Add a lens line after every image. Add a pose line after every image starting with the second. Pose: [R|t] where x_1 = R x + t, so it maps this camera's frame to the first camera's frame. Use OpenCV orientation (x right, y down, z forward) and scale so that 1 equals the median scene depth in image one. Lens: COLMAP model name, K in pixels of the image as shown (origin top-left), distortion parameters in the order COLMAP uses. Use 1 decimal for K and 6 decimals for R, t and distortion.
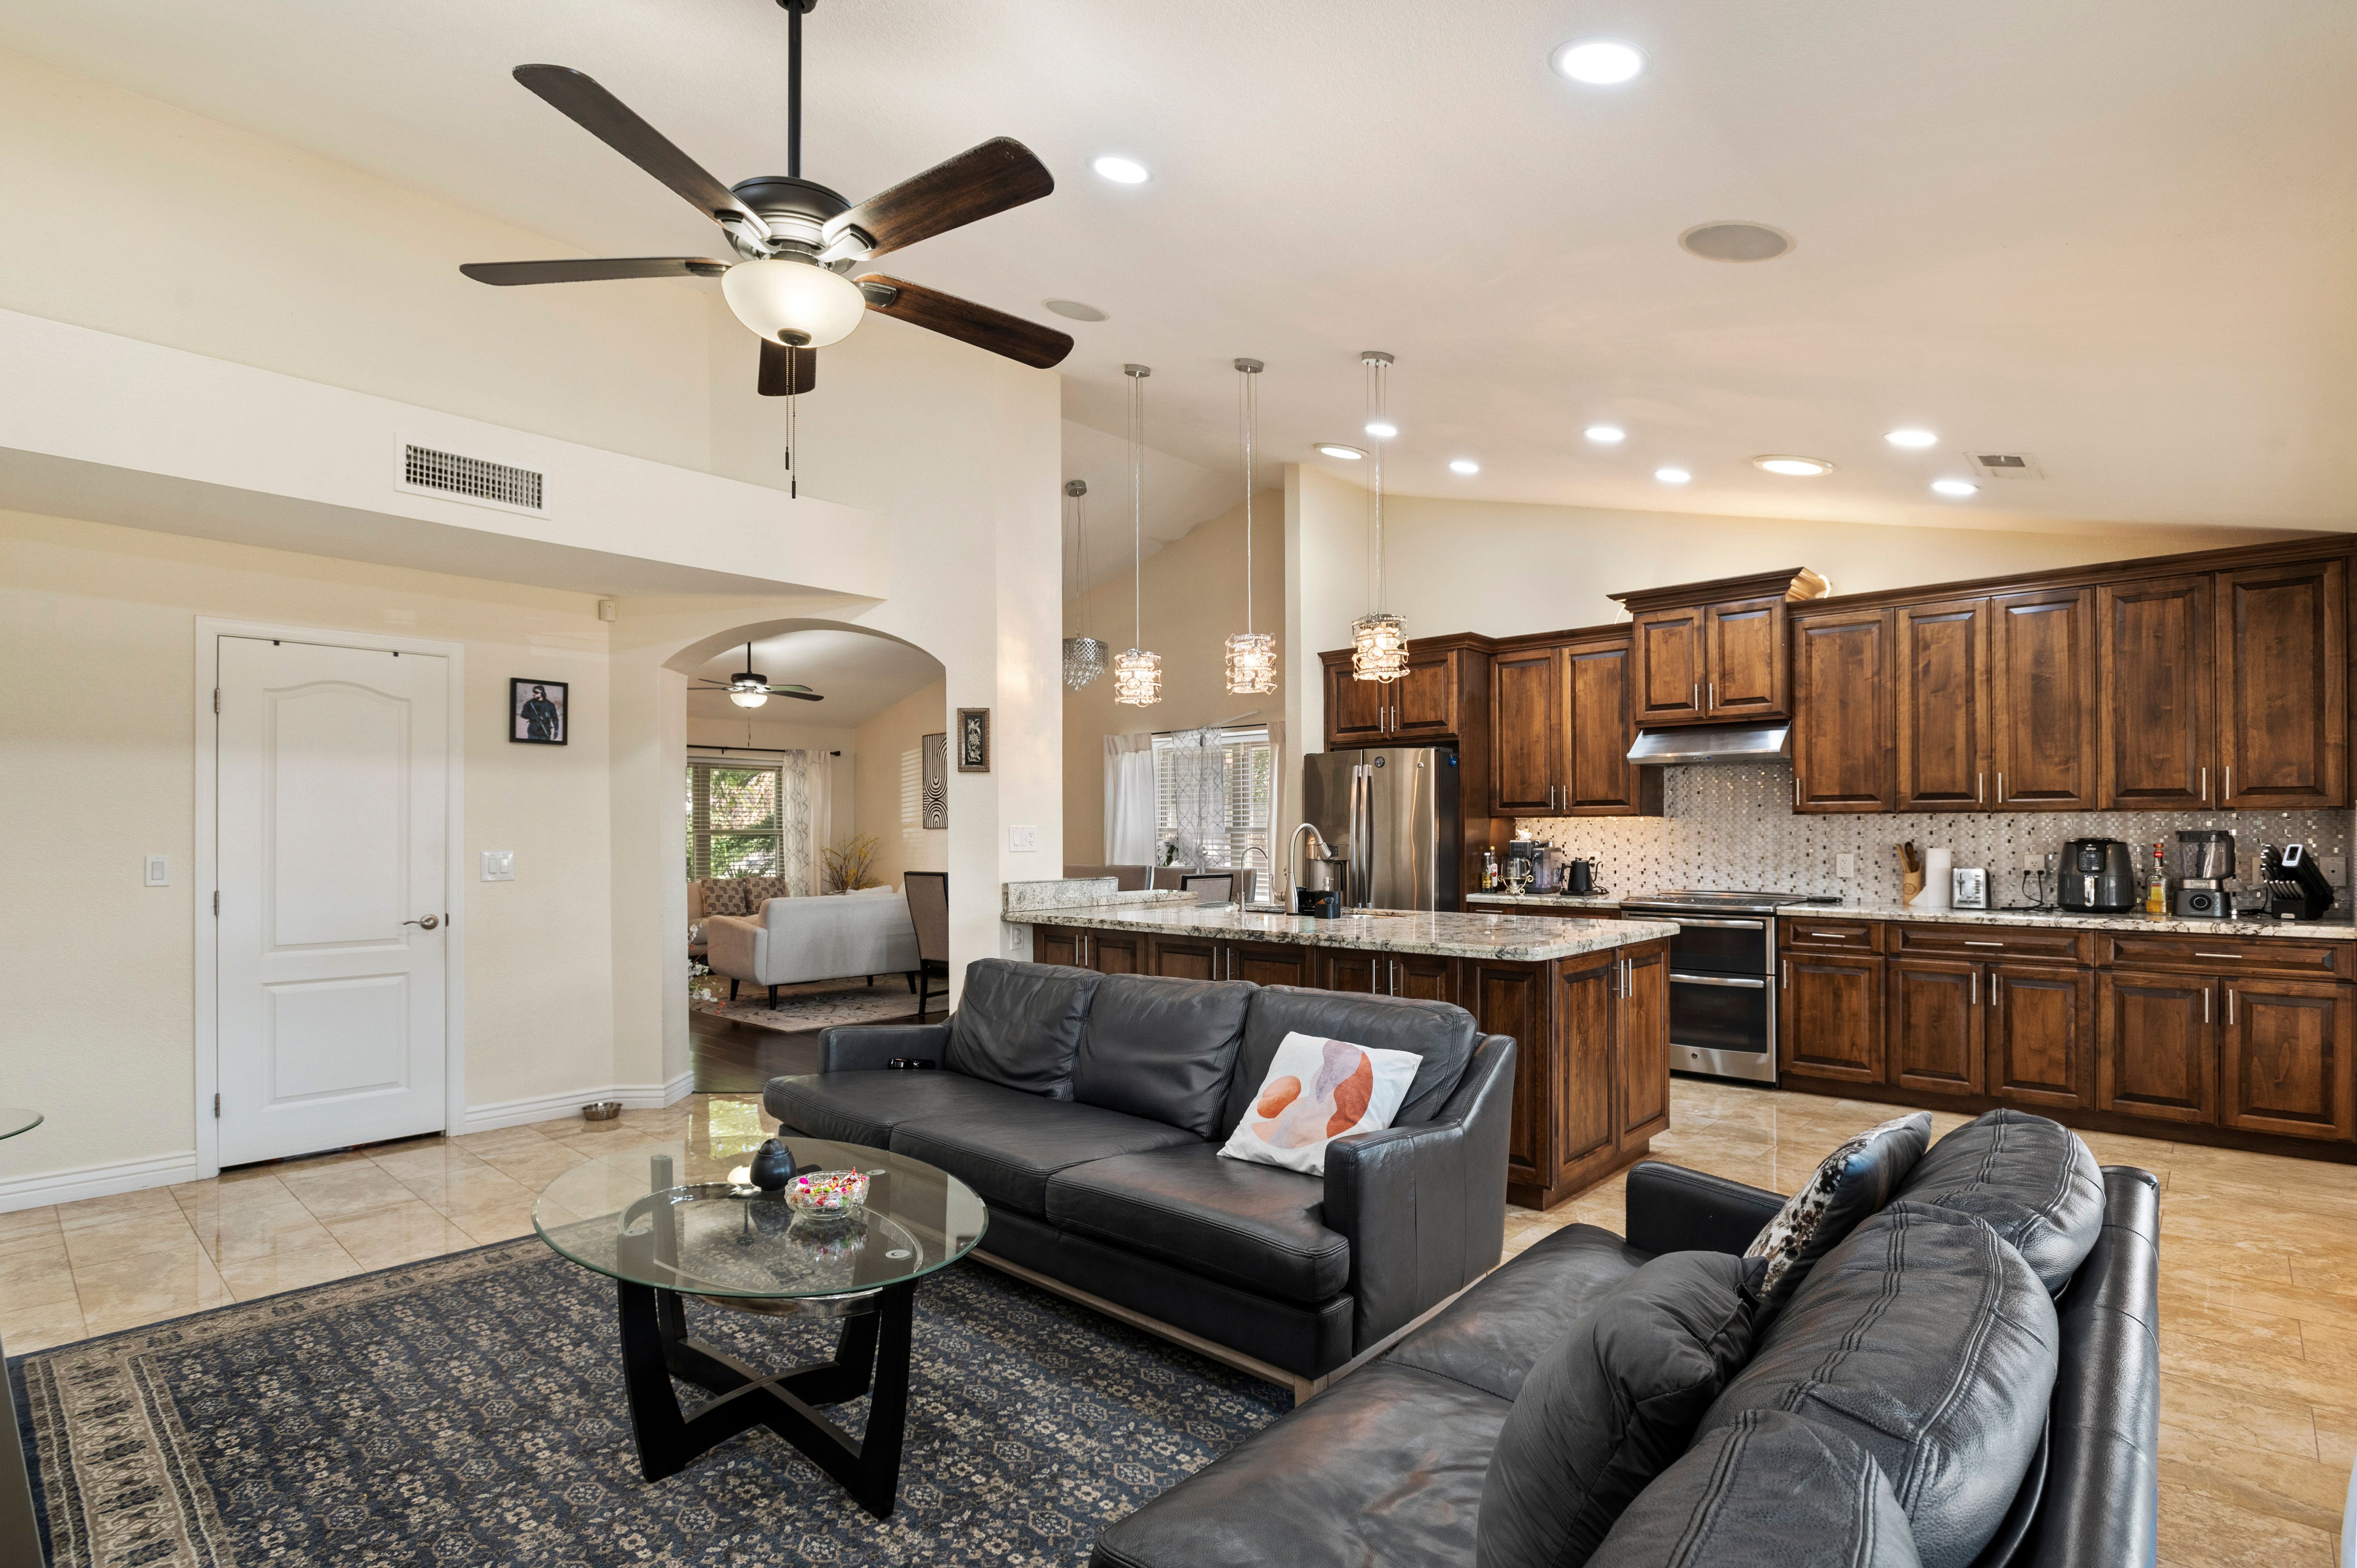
lens RADIAL K [[1131.6, 0, 1137.5], [0, 1131.6, 834.0], [0, 0, 1]] dist [-0.007627, 0.000206]
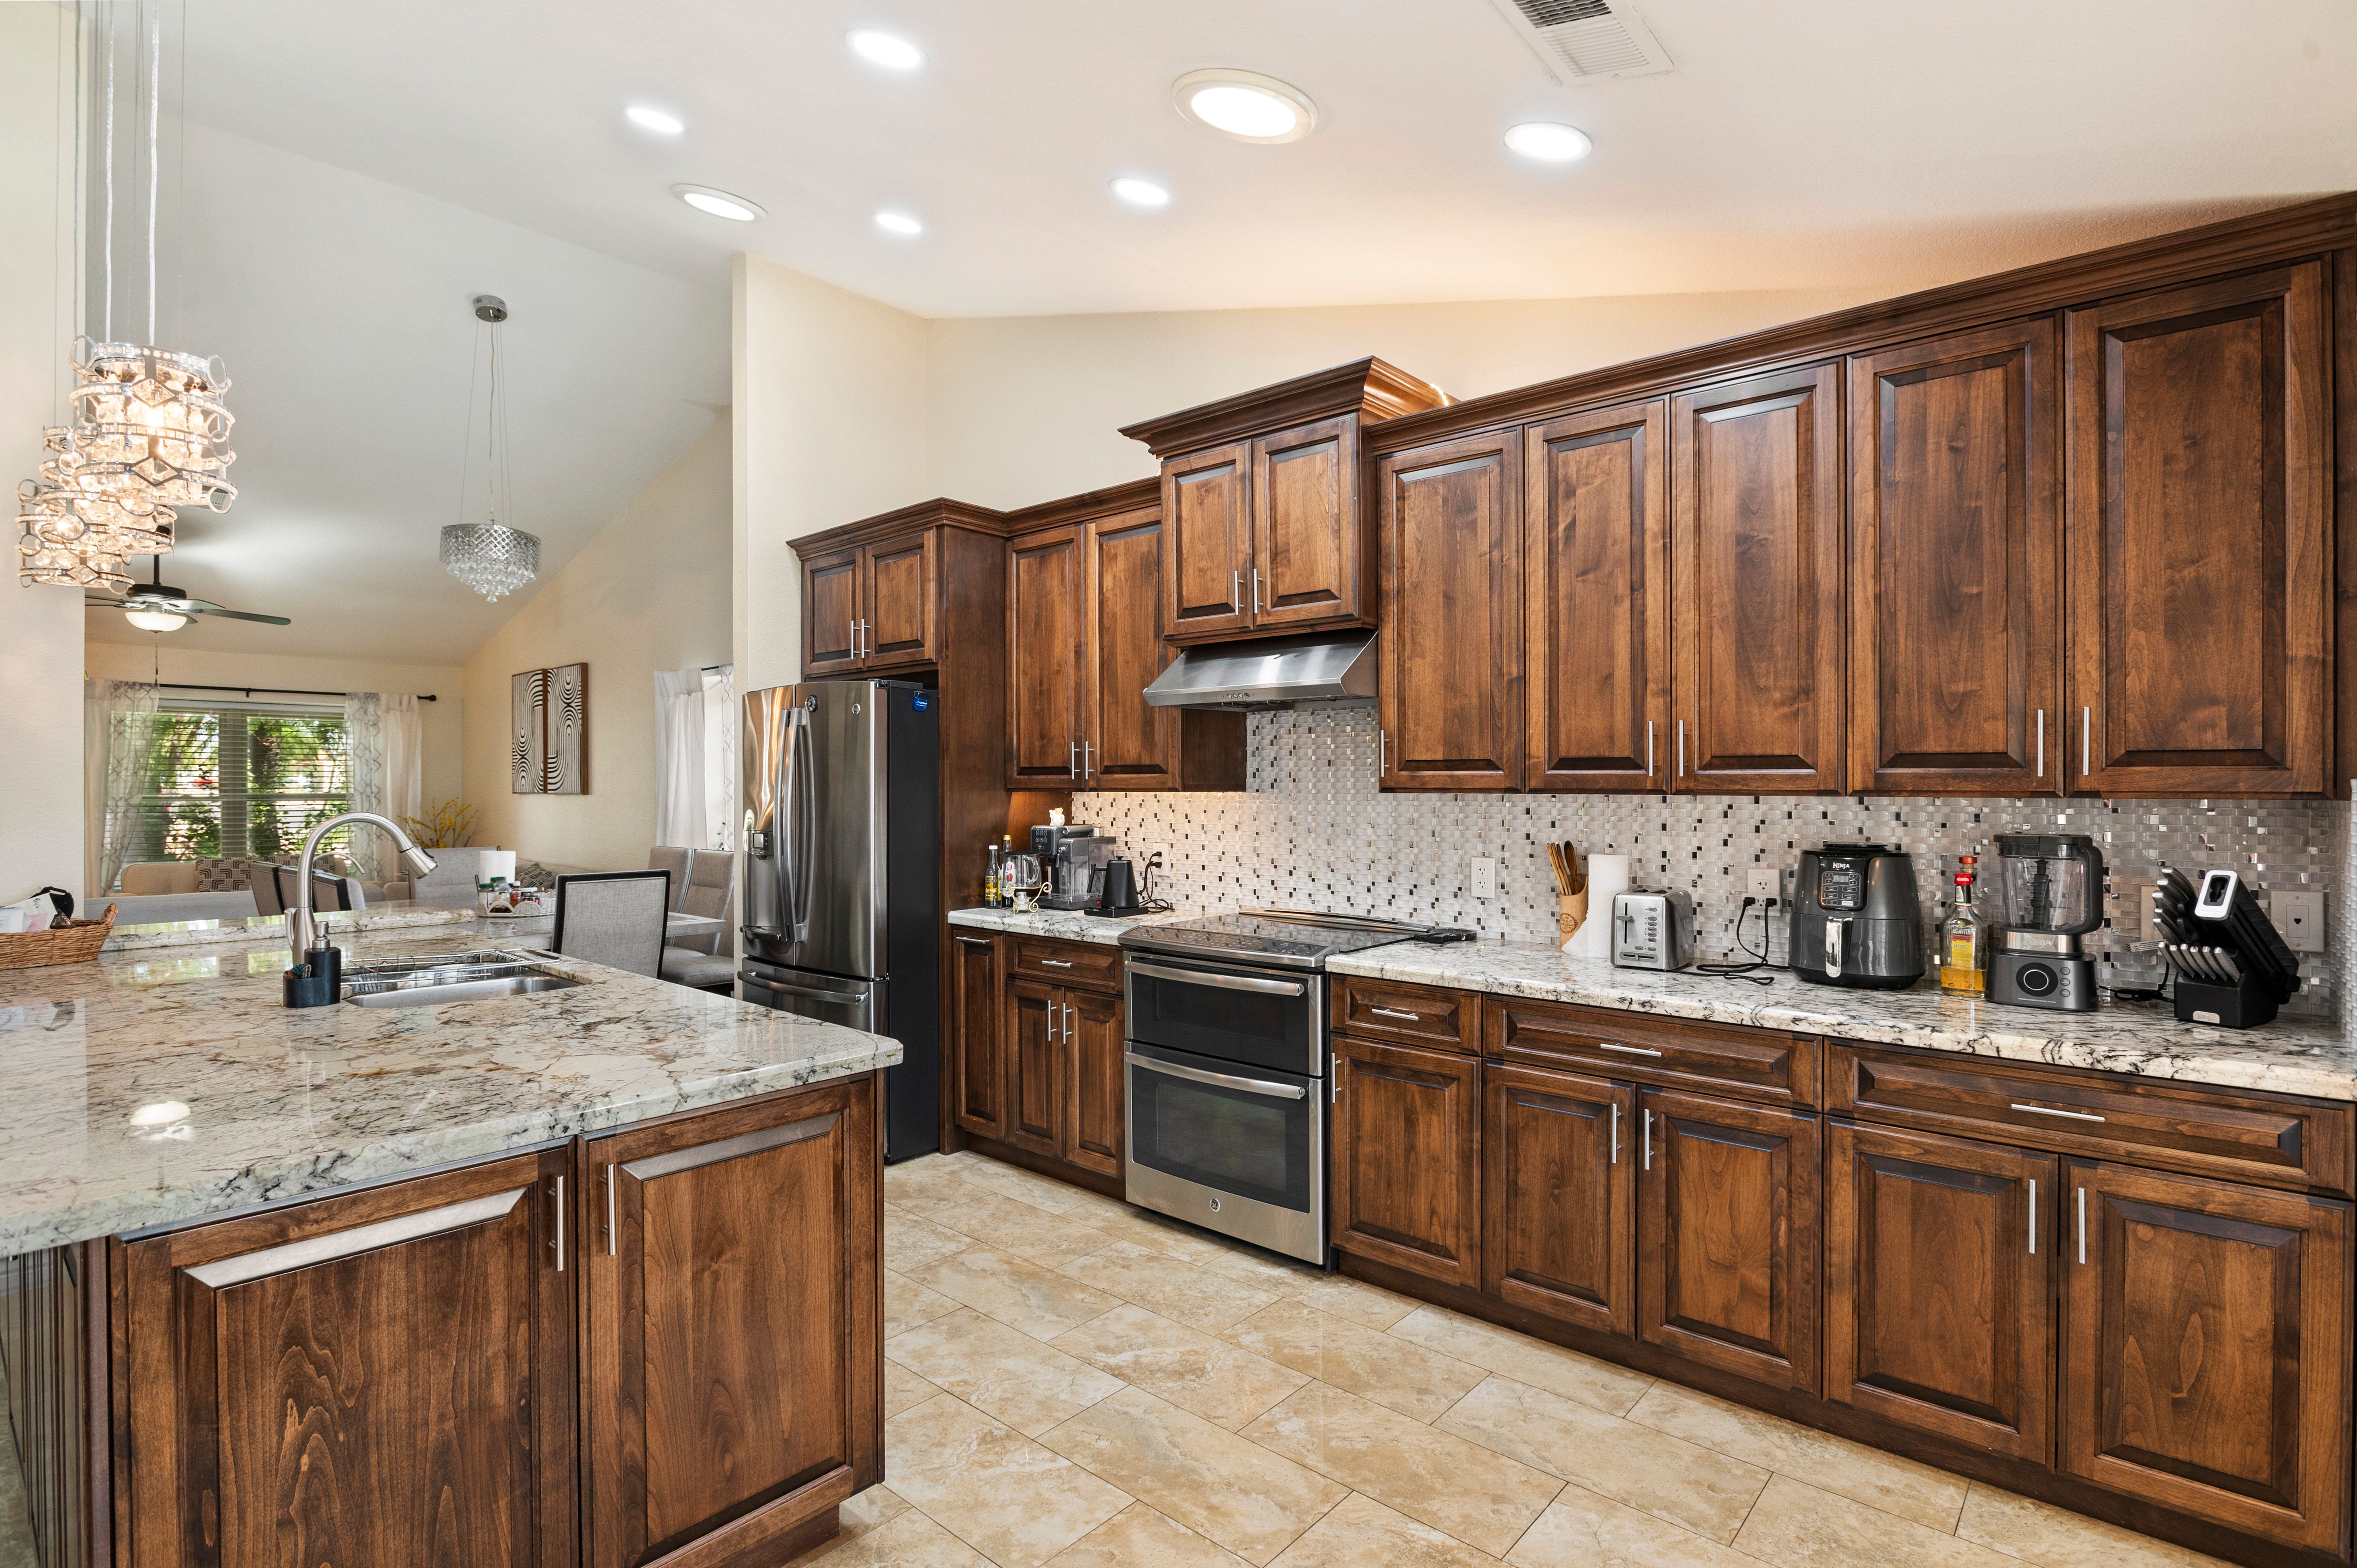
lens RADIAL K [[1131.6, 0, 1120.6], [0, 1131.6, 794.6], [0, 0, 1]] dist [-0.007627, 0.000206]
pose [[0.999741, 0.003023, 0.022559, 0.478455], [-0.003131, 0.999984, 0.004756, -0.020539], [-0.022544, -0.004826, 0.999734, 0.461706]]
